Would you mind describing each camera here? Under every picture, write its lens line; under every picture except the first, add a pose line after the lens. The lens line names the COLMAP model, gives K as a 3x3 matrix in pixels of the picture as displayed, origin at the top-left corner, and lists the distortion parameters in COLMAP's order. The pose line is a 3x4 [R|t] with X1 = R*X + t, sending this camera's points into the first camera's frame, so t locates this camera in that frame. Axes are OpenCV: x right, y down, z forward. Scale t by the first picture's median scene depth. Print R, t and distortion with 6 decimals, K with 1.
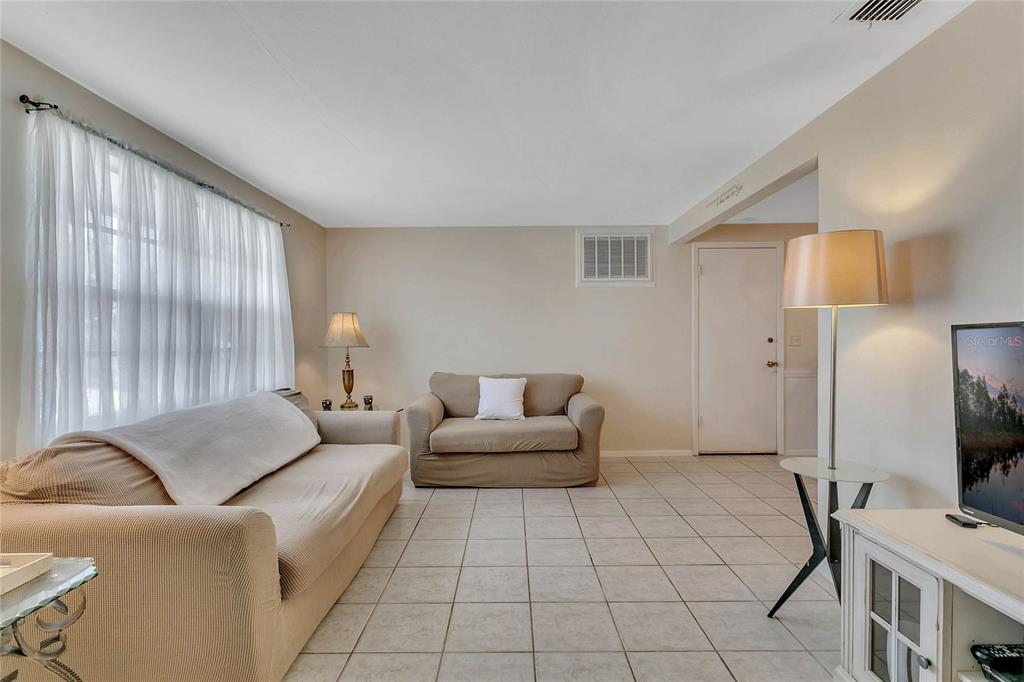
lens RADIAL K [[490.9, 0, 509.0], [0, 490.9, 339.6], [0, 0, 1]] dist [-0.004433, 0.002300]
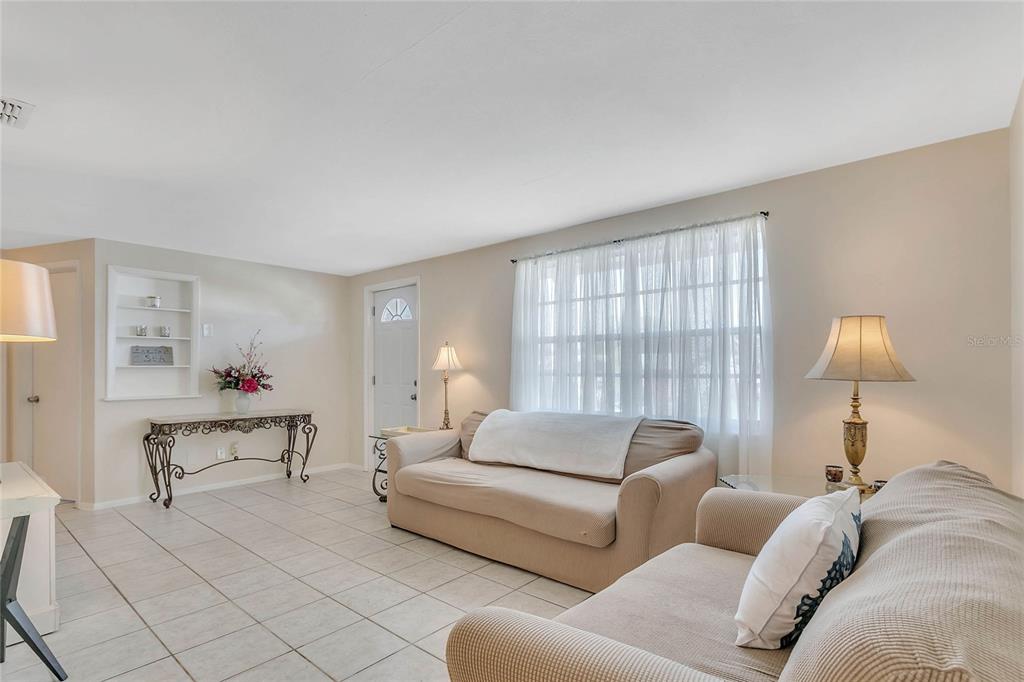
lens RADIAL K [[490.9, 0, 511.5], [0, 490.9, 369.2], [0, 0, 1]] dist [-0.004433, 0.002300]
pose [[-0.642955, 0.009646, -0.765843, 0.333124], [0.007323, 0.999952, 0.006446, -0.002737], [0.765869, -0.001464, -0.642995, 1.071574]]
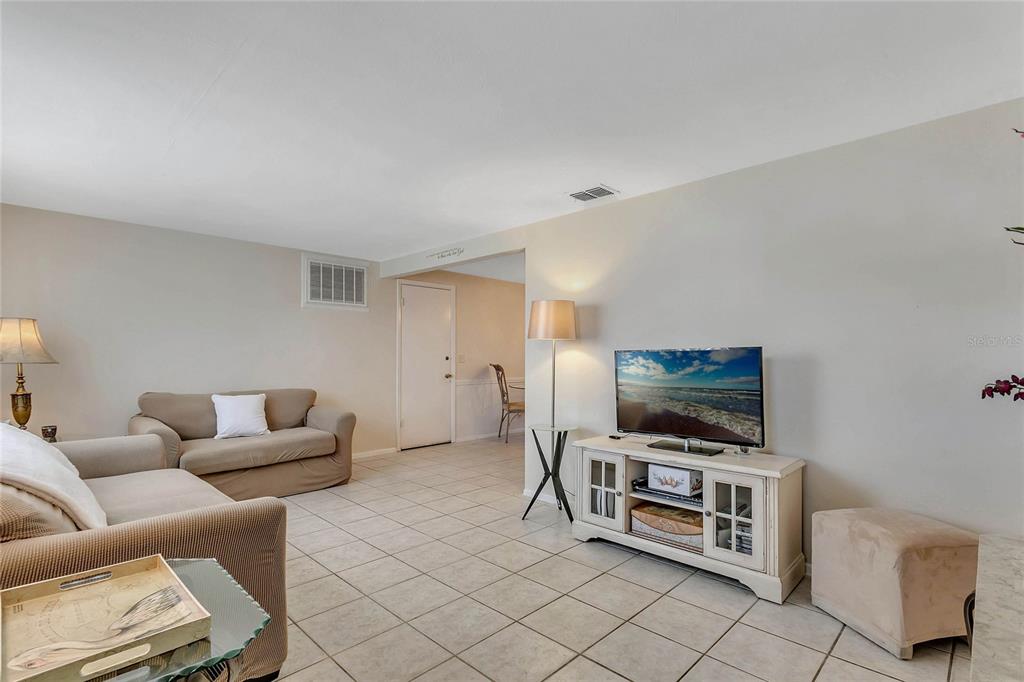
lens RADIAL K [[490.9, 0, 517.2], [0, 490.9, 350.1], [0, 0, 1]] dist [-0.004433, 0.002300]
pose [[0.691374, 0.018448, 0.722261, -0.351325], [-0.004435, 0.999764, -0.021290, 0.007284], [-0.722483, 0.011516, 0.691293, -0.082025]]
